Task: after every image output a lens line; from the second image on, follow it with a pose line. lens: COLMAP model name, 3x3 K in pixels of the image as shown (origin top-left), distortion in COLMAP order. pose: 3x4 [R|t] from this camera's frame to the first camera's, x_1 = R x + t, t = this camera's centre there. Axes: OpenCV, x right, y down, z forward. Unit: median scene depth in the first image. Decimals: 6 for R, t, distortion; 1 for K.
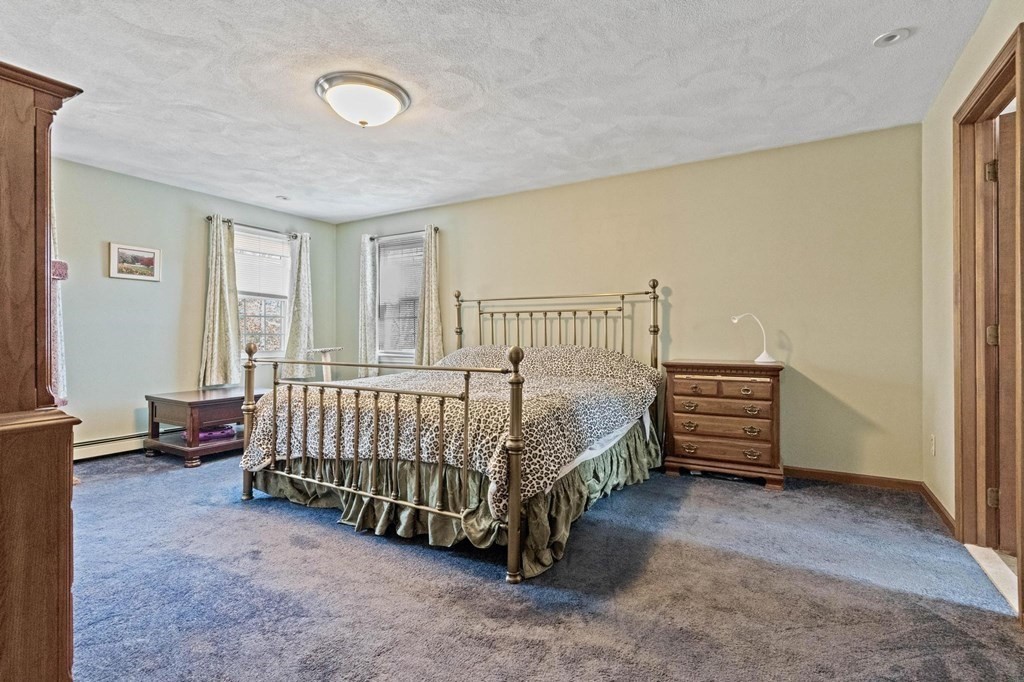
lens RADIAL K [[507.9, 0, 506.6], [0, 507.9, 333.5], [0, 0, 1]] dist [-0.000981, -0.000081]
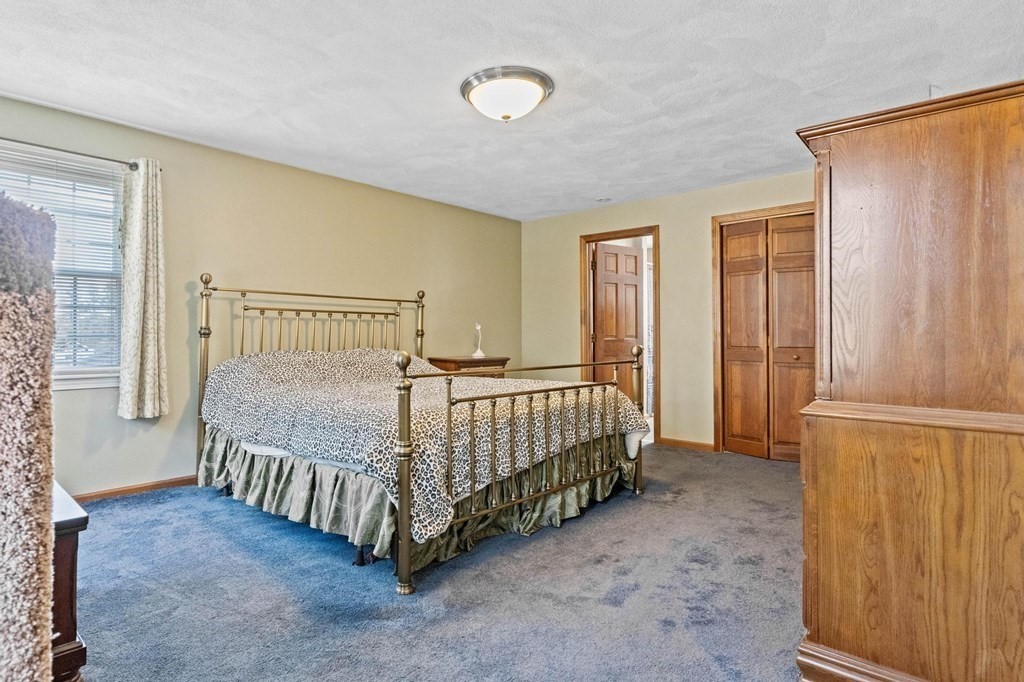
lens RADIAL K [[524.3, 0, 512.0], [0, 524.3, 341.0], [0, 0, 1]] dist [-0.000600, -0.000002]
pose [[0.174816, -0.006767, 0.984578, -0.835400], [-0.003900, 0.999964, 0.007566, 0.000105], [-0.984593, -0.005163, 0.174784, 0.549405]]
